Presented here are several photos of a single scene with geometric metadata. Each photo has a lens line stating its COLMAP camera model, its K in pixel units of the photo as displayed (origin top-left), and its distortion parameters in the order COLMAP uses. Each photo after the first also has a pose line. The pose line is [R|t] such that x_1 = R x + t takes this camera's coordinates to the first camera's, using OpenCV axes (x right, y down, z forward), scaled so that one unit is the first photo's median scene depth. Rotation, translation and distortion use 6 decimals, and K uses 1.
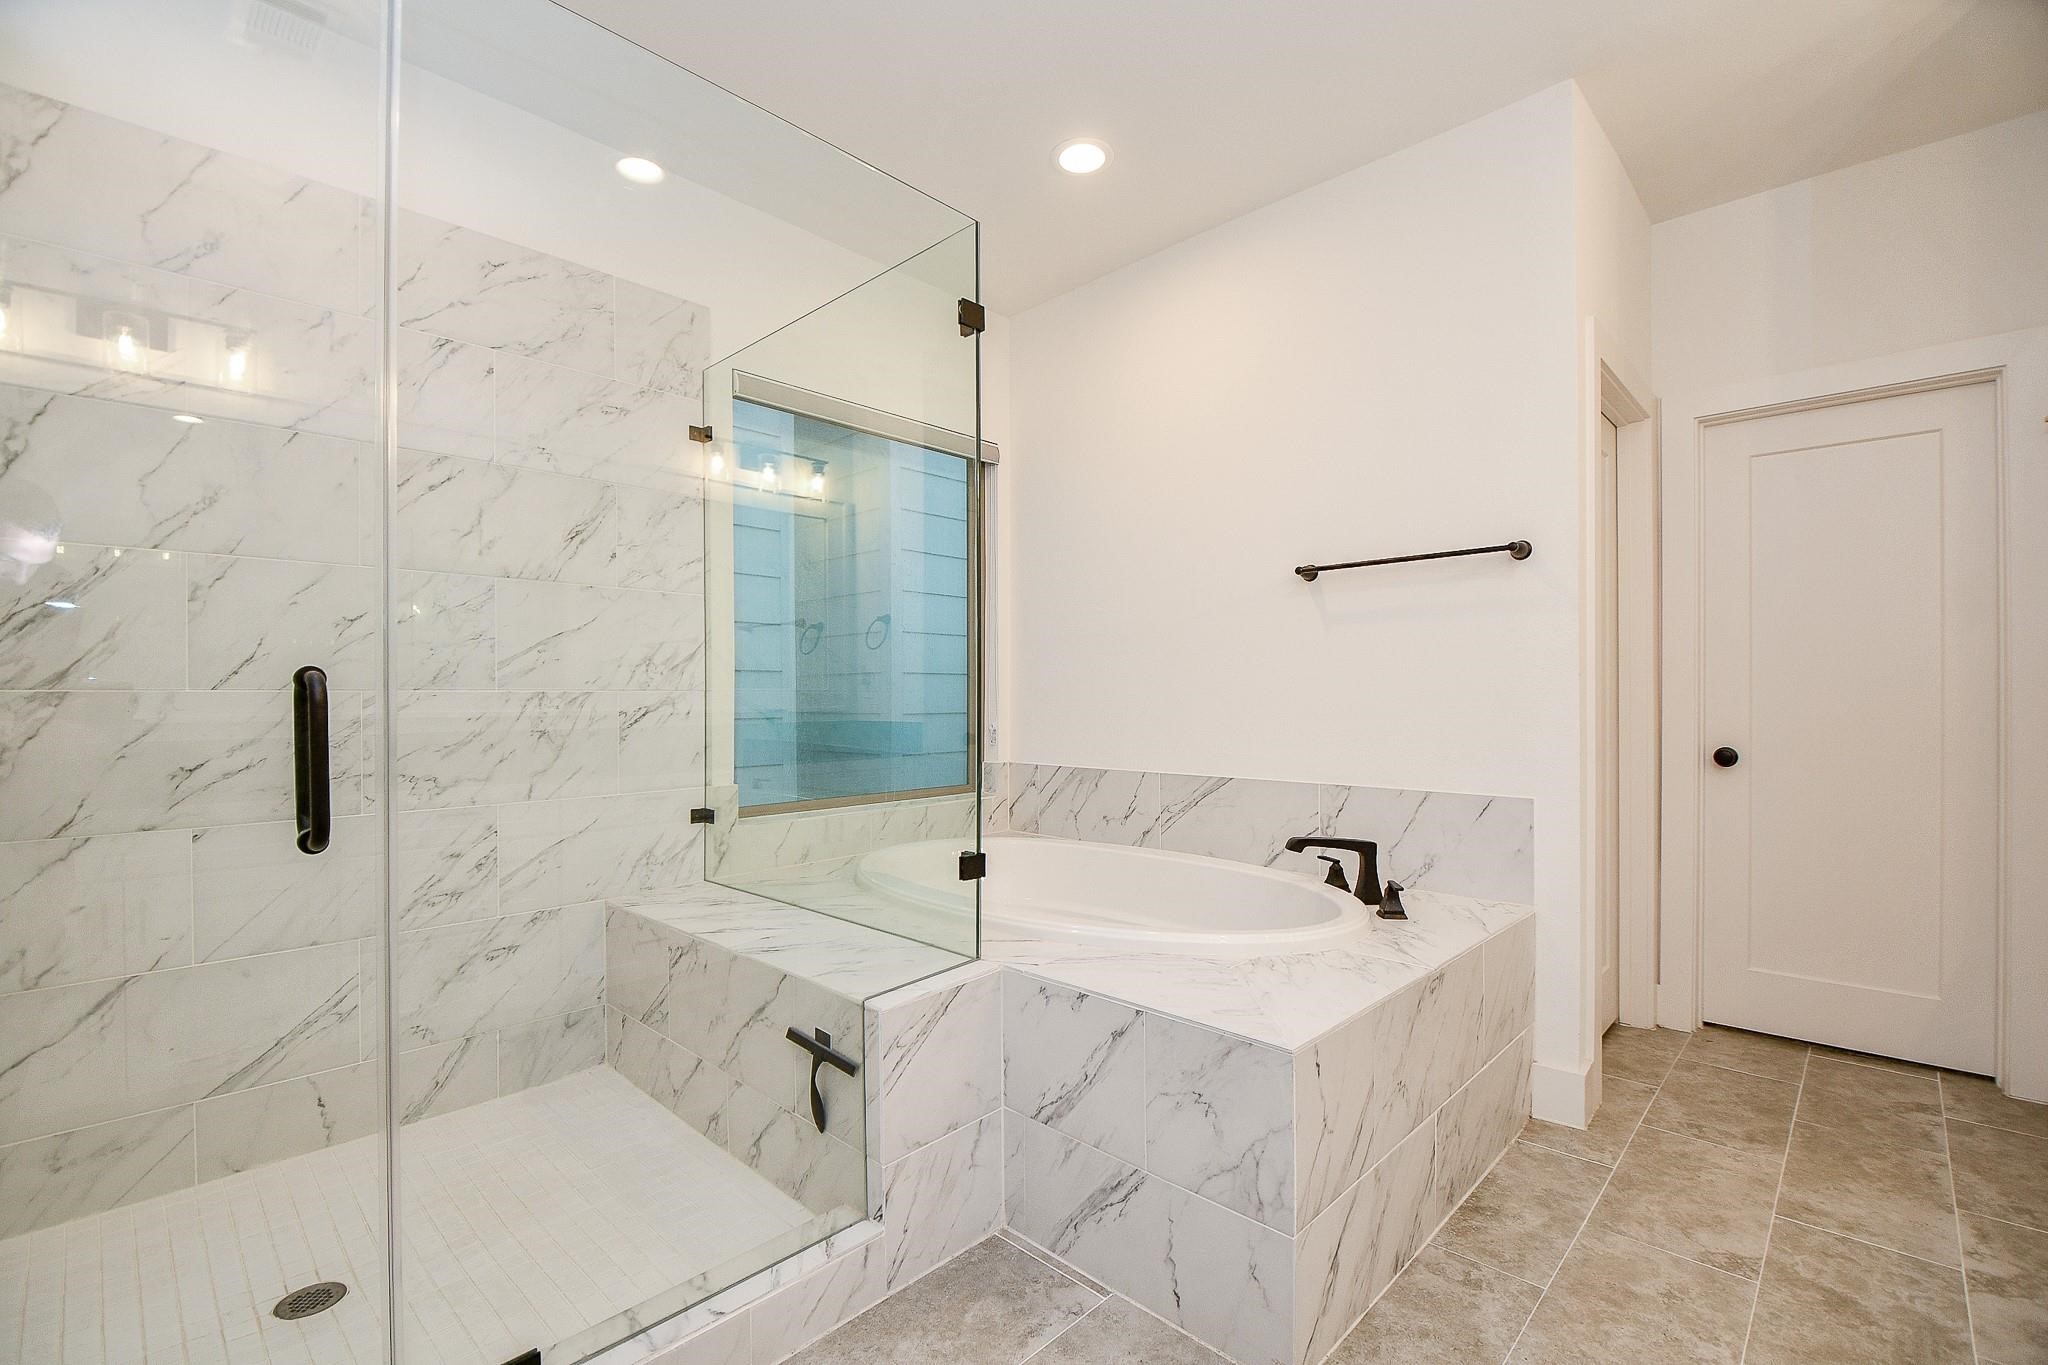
lens RADIAL K [[903.0, 0, 1025.5], [0, 903.0, 697.4], [0, 0, 1]] dist [-0.010370, -0.002157]
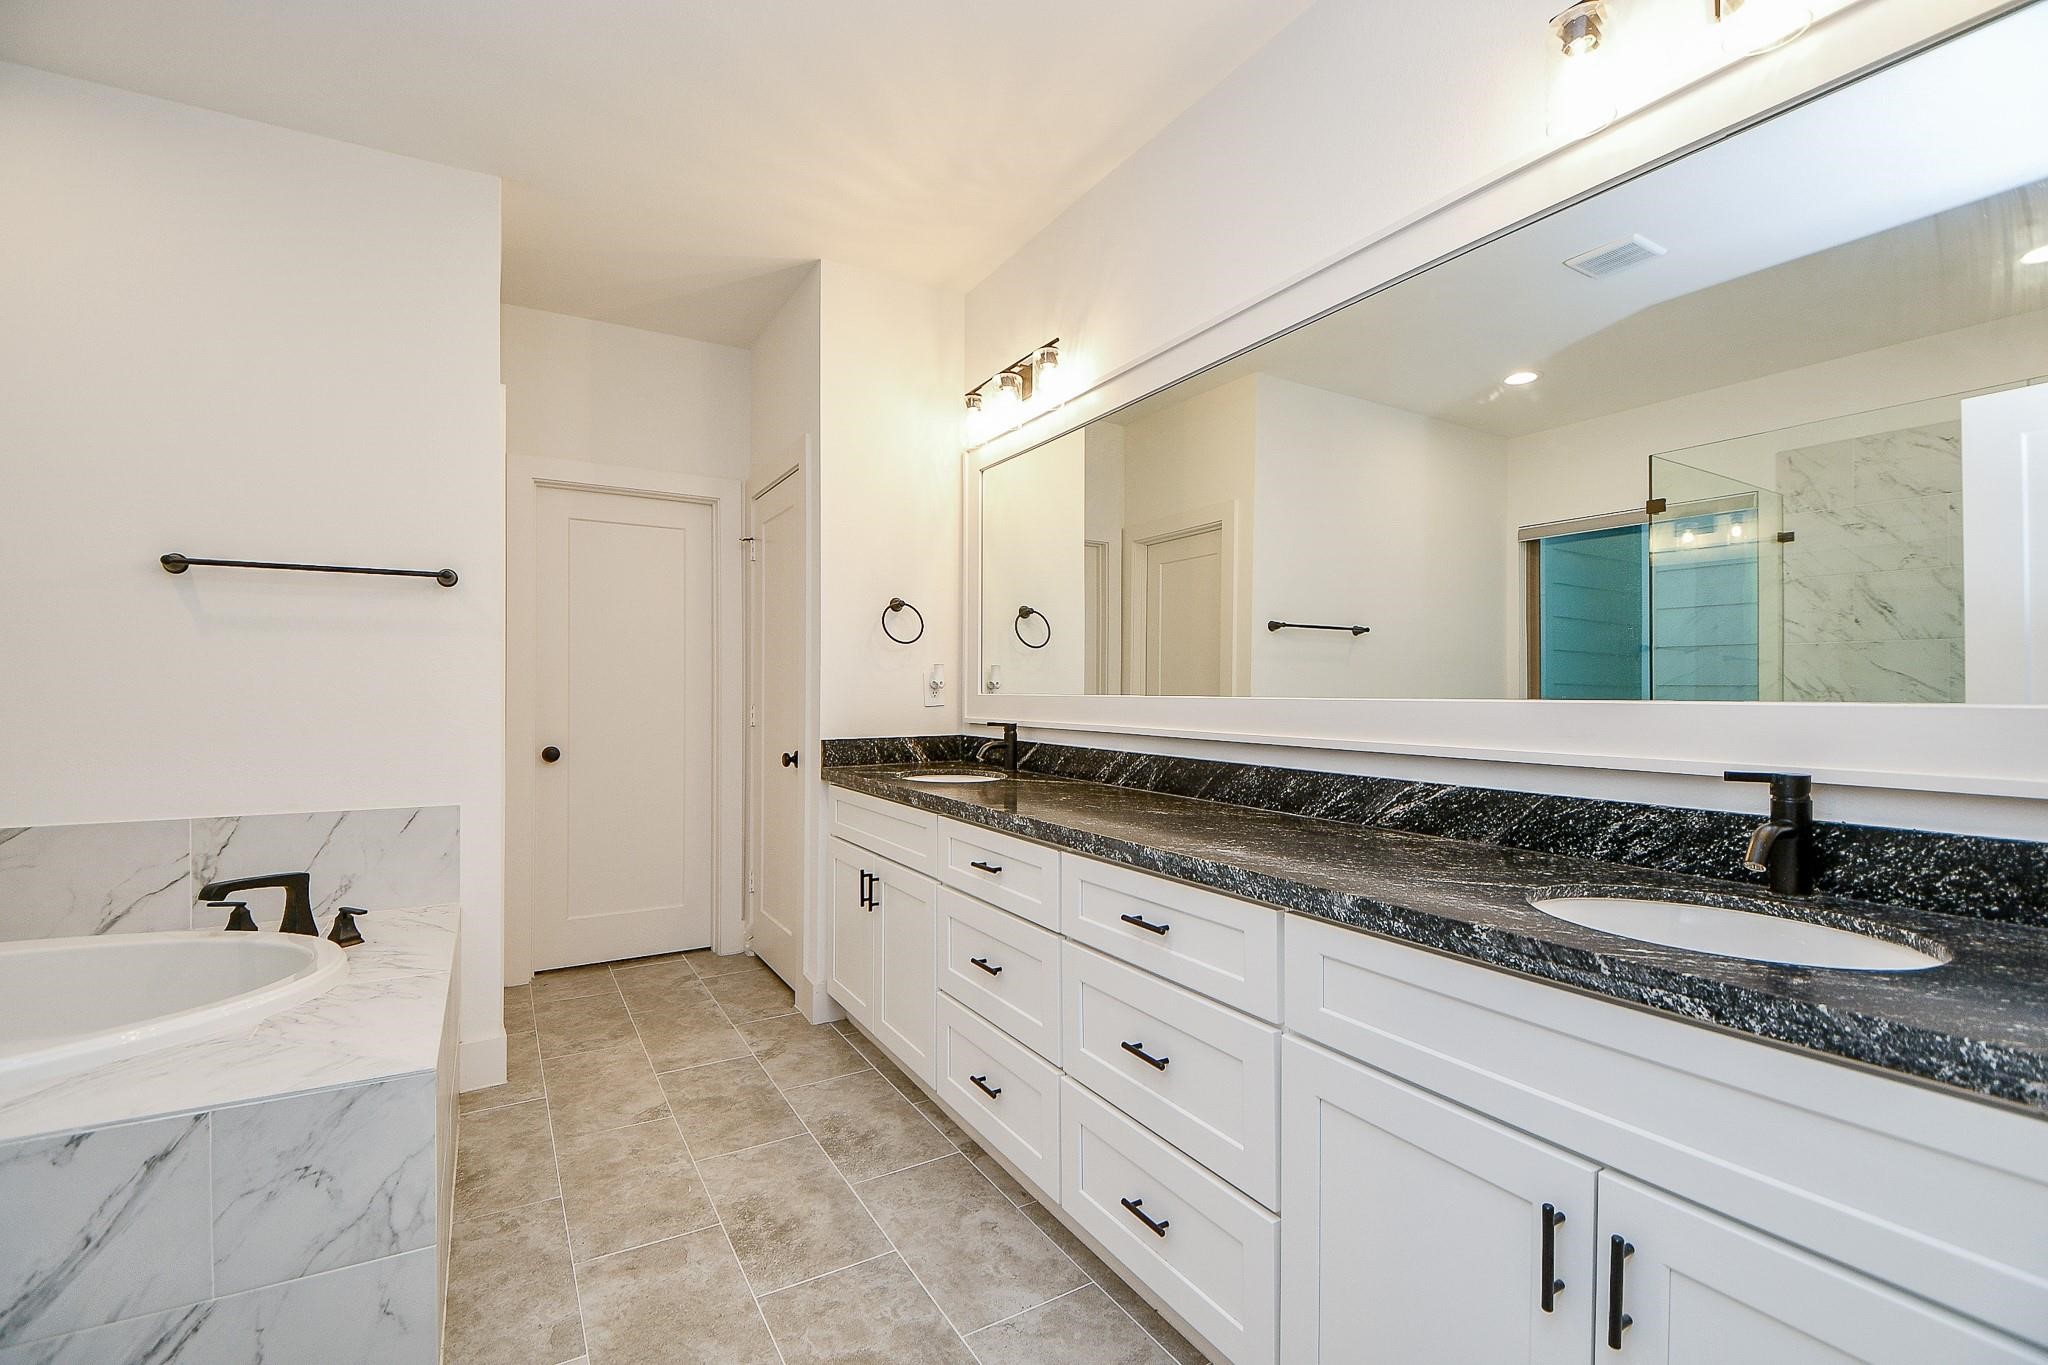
lens RADIAL K [[903.0, 0, 1034.3], [0, 903.0, 683.7], [0, 0, 1]] dist [-0.010370, -0.002157]
pose [[0.262577, 0.006698, 0.964888, -0.395081], [-0.004098, 0.999975, -0.005827, -0.041934], [-0.964902, -0.002424, 0.262598, 0.032819]]
